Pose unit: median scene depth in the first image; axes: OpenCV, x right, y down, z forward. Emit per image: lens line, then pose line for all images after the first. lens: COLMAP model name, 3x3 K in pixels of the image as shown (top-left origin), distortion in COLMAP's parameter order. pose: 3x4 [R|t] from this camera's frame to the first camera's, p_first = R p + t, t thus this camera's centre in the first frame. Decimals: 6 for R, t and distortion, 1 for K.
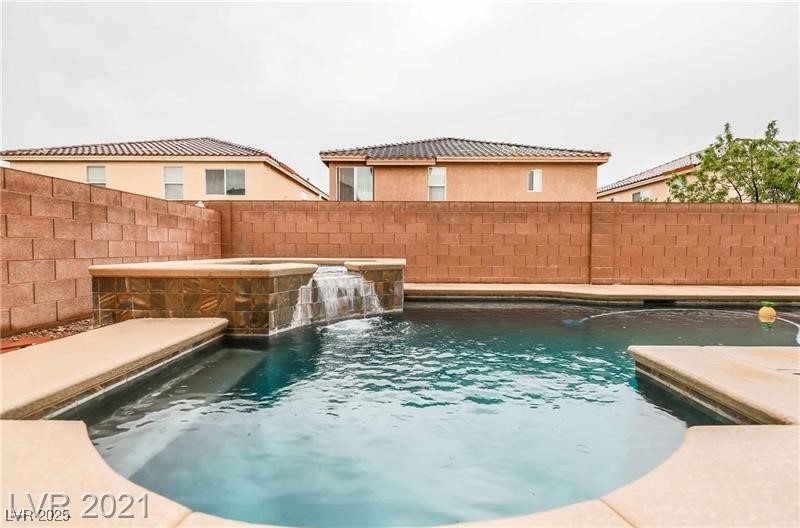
lens RADIAL K [[337.0, 0, 400.0], [0, 337.0, 264.0], [0, 0, 1]] dist [-0.000116, -0.000038]
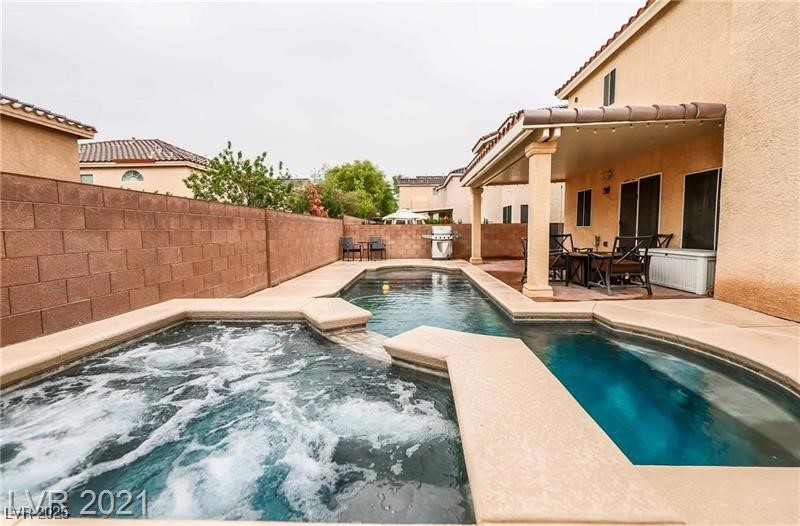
lens RADIAL K [[337.0, 0, 400.0], [0, 337.0, 263.0], [0, 0, 1]] dist [-0.000116, -0.000038]
pose [[0.033527, -0.102898, 0.994127, -0.462707], [0.058472, 0.993184, 0.100829, -0.098505], [-0.997726, 0.054748, 0.039315, 0.555316]]
